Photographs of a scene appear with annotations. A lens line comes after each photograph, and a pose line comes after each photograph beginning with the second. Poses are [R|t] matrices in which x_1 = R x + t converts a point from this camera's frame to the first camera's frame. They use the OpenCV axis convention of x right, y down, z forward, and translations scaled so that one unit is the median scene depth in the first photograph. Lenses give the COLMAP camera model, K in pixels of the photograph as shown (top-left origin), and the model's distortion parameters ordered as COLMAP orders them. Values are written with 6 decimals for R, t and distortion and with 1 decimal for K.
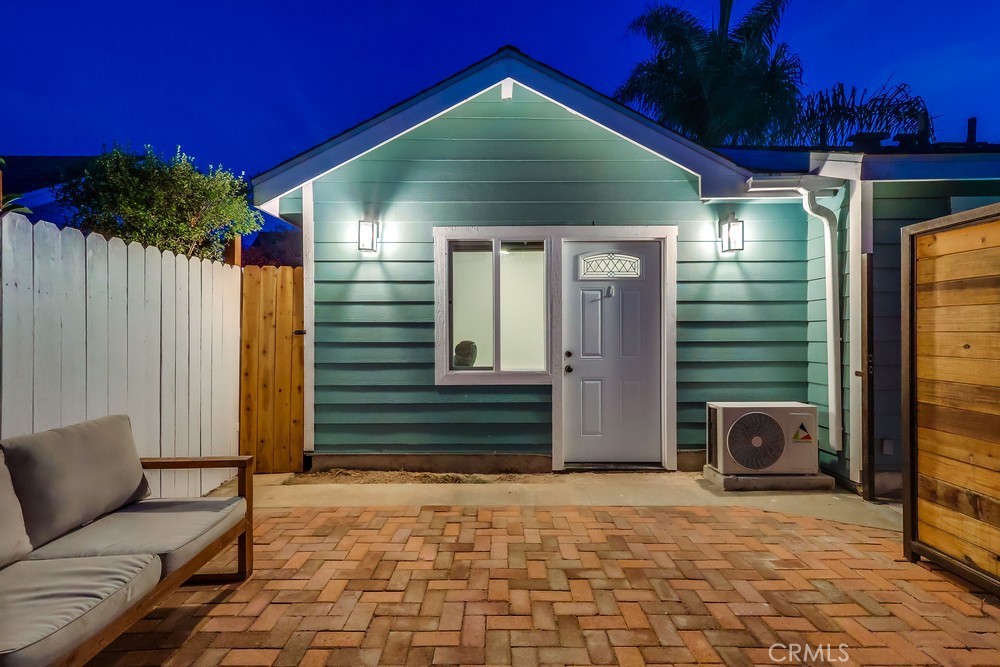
lens RADIAL K [[462.0, 0, 502.1], [0, 462.0, 332.2], [0, 0, 1]] dist [0.013757, 0.000681]
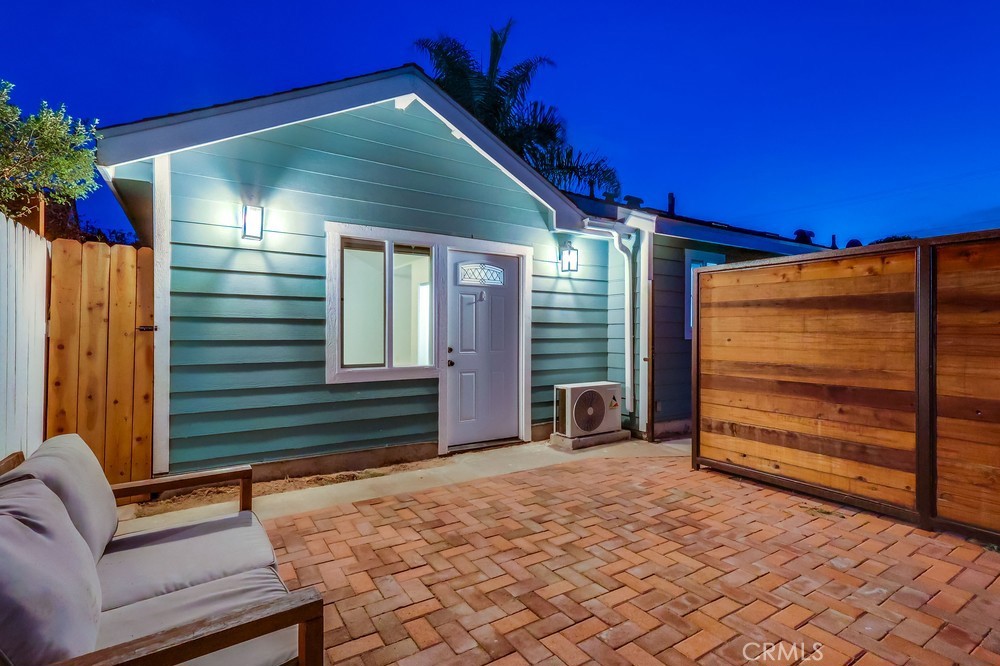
lens RADIAL K [[457.6, 0, 494.1], [0, 457.6, 331.0], [0, 0, 1]] dist [0.010973, -0.000227]
pose [[0.851893, 0.006323, 0.523678, -0.356690], [-0.006334, 0.999978, -0.001771, 0.002557], [-0.523678, -0.001808, 0.851914, -0.005477]]
